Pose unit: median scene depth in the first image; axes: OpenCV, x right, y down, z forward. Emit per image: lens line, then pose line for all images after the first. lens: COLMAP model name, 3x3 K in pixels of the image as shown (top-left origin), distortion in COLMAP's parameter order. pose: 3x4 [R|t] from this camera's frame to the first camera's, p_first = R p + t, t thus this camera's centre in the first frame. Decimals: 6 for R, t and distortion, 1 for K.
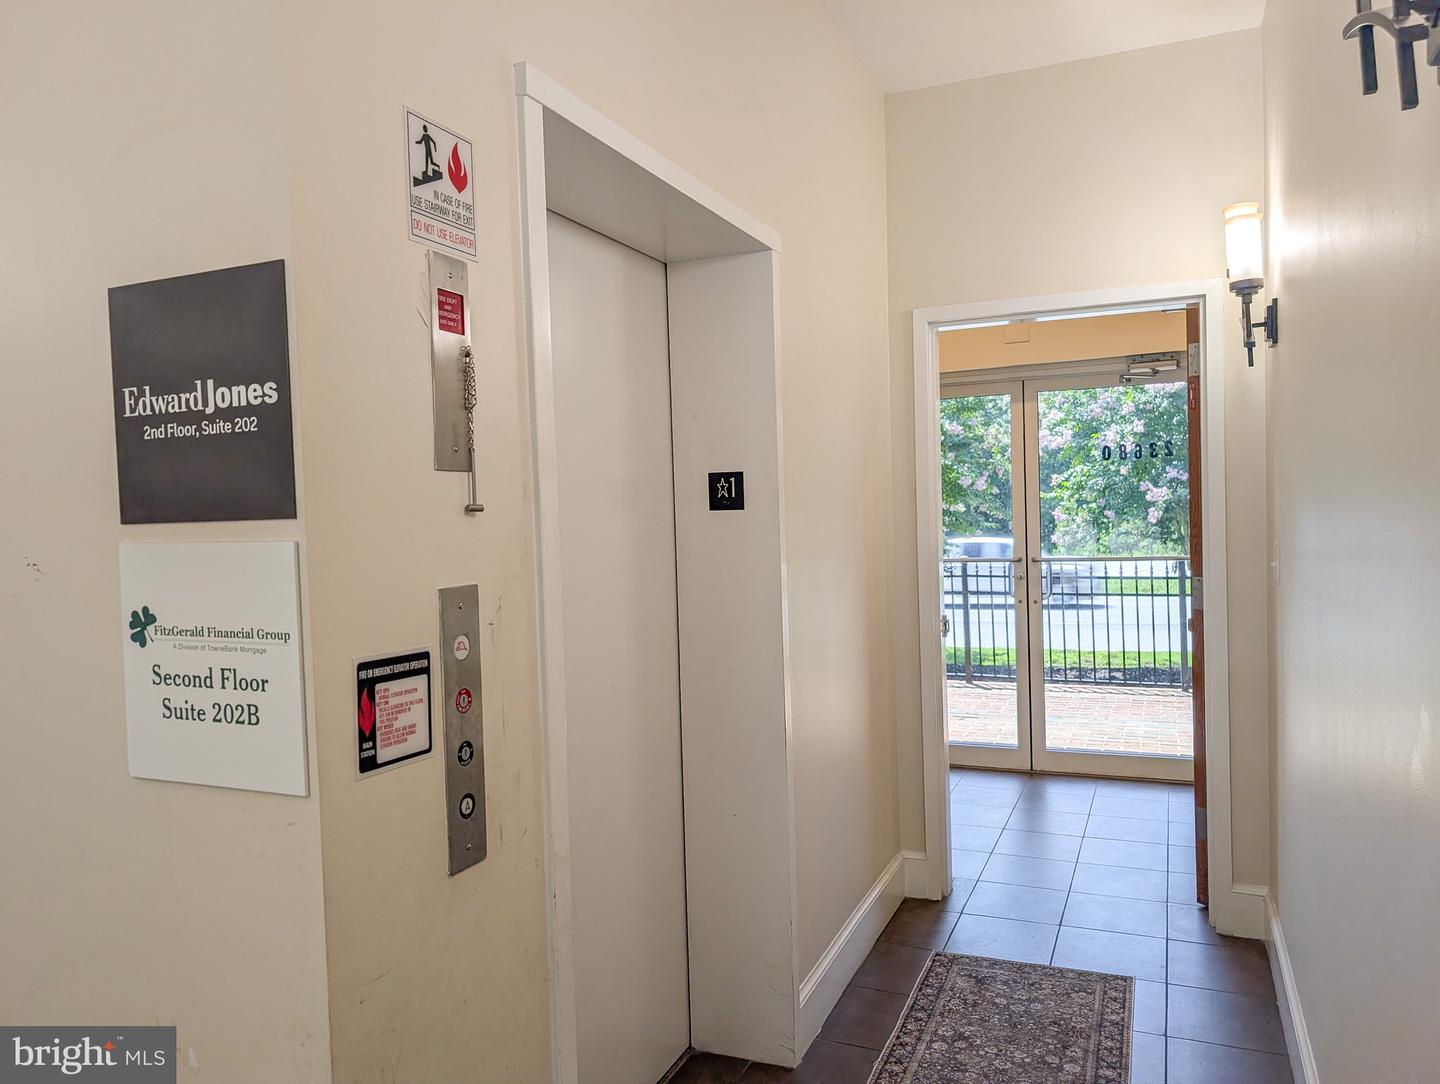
lens RADIAL K [[1027.8, 0, 730.1], [0, 1027.8, 534.1], [0, 0, 1]] dist [-0.012111, 0.003355]
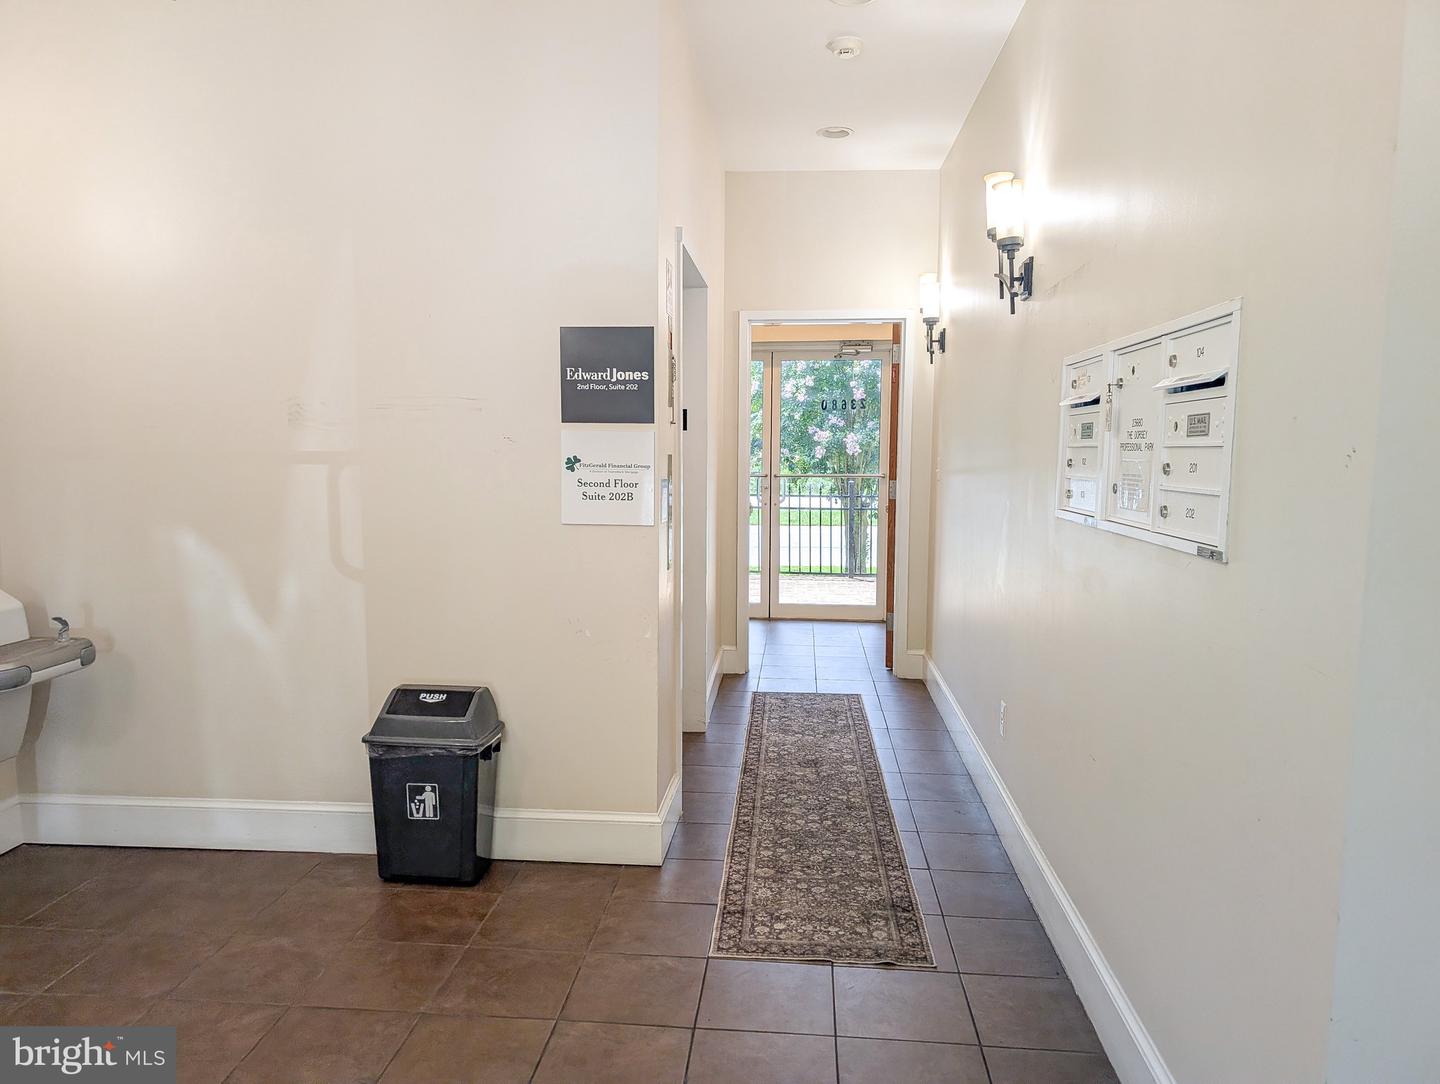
lens RADIAL K [[1027.8, 0, 710.4], [0, 1027.8, 542.1], [0, 0, 1]] dist [-0.012111, 0.003355]
pose [[0.949313, 0.005051, 0.314291, -0.613996], [-0.027083, 0.997467, 0.065774, 0.062890], [-0.313163, -0.070952, 0.947045, -0.890571]]
